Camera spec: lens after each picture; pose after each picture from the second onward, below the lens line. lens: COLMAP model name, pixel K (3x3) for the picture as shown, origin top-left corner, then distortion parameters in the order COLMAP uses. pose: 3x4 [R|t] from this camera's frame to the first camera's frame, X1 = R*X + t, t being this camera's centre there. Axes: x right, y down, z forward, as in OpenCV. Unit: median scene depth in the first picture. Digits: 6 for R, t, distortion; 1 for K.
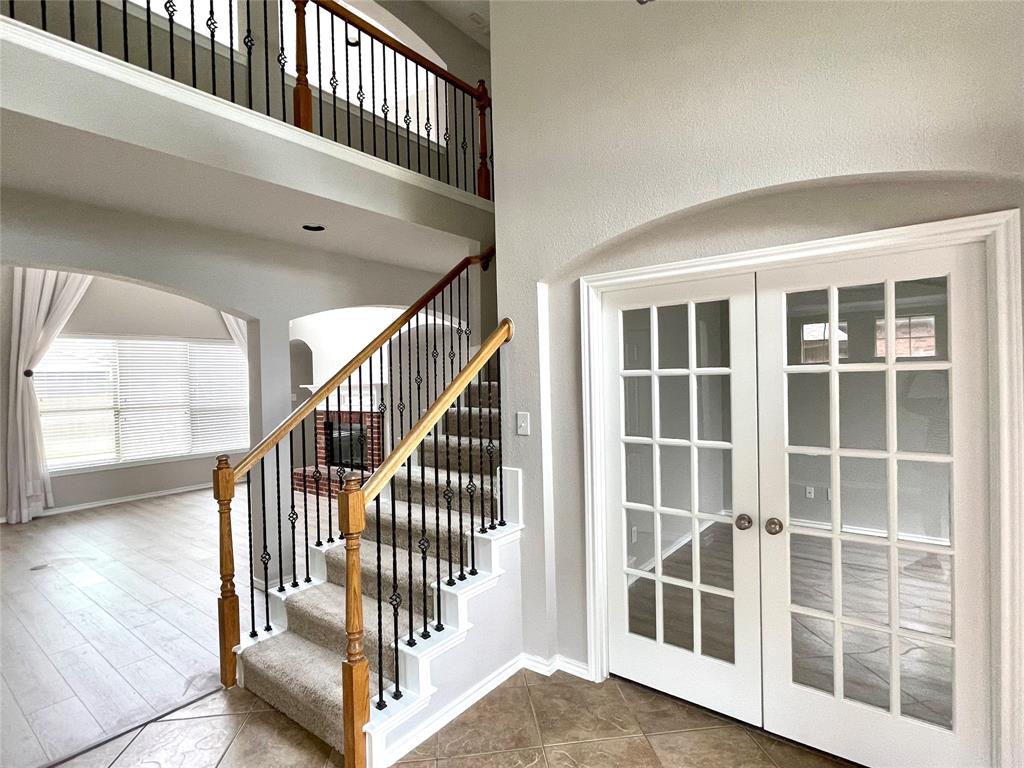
lens RADIAL K [[521.9, 0, 512.2], [0, 521.9, 382.1], [0, 0, 1]] dist [-0.001330, -0.002412]
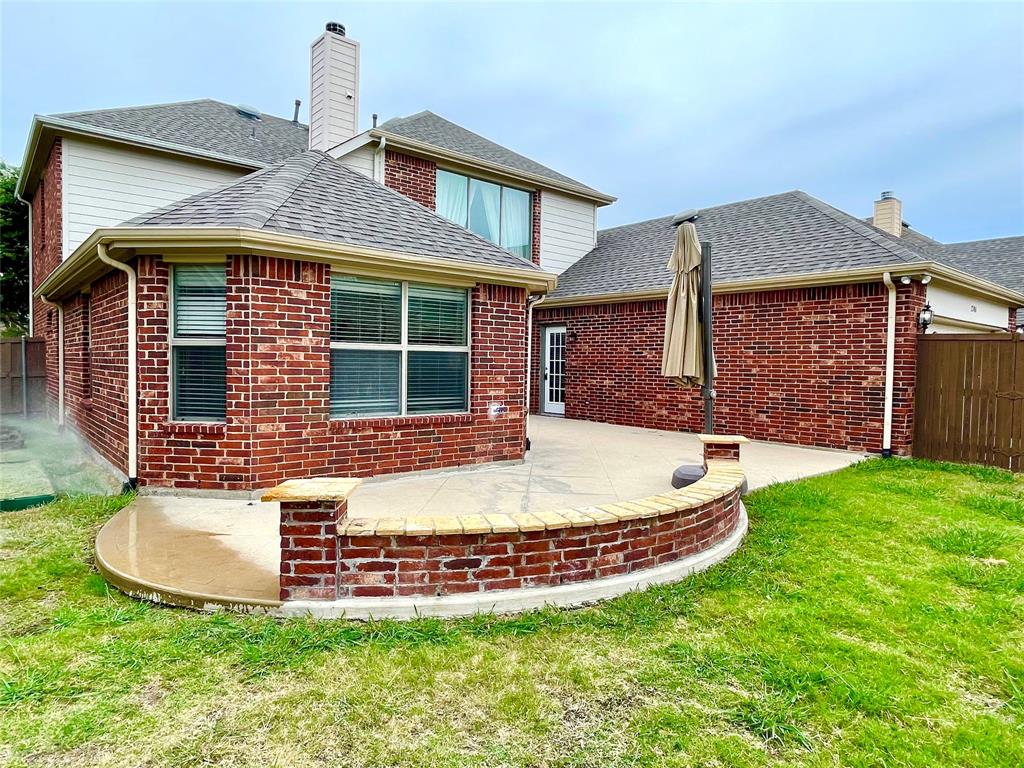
lens RADIAL K [[627.2, 0, 511.9], [0, 627.2, 385.9], [0, 0, 1]] dist [-0.001290, -0.007030]
pose [[0.979531, 0.039609, -0.197360, 1.063167], [-0.036072, 0.999118, 0.021488, 0.246691], [0.198037, -0.013929, 0.980096, -4.862391]]
